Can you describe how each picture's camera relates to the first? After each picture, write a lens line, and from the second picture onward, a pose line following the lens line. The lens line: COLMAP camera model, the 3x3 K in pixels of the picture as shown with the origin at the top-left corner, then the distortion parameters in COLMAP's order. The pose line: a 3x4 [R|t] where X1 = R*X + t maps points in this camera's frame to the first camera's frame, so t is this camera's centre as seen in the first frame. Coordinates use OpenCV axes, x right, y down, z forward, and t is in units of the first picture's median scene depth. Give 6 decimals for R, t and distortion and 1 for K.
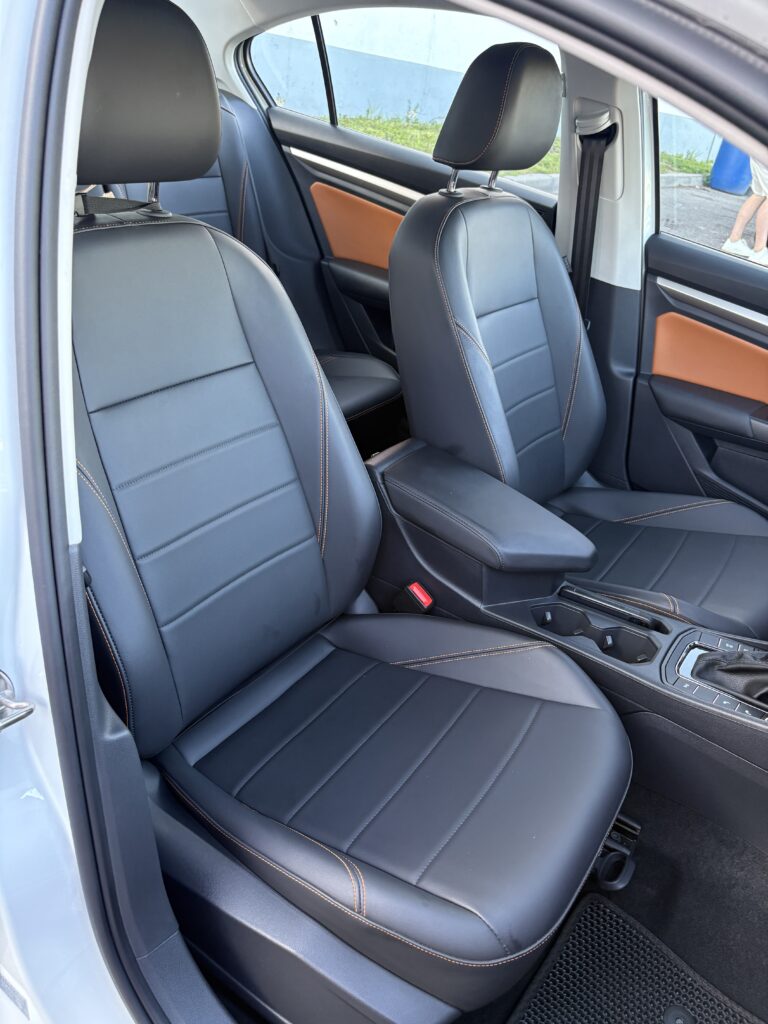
lens RADIAL K [[797.0, 0, 384.0], [0, 797.0, 512.0], [0, 0, 1]] dist [0.017294, -0.003259]
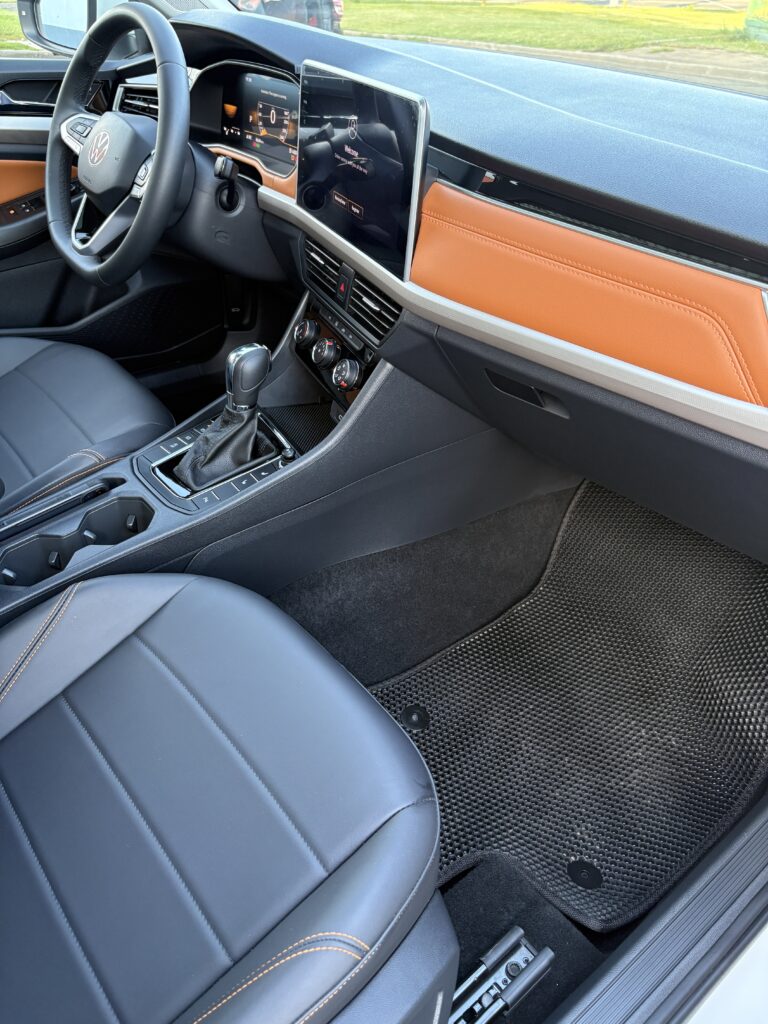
lens RADIAL K [[797.0, 0, 384.0], [0, 797.0, 512.0], [0, 0, 1]] dist [0.017294, -0.003259]
pose [[0.272327, -0.661421, 0.698828, -0.189451], [0.502210, 0.717209, 0.483111, -0.098134], [-0.820745, 0.219395, 0.527487, 0.348302]]
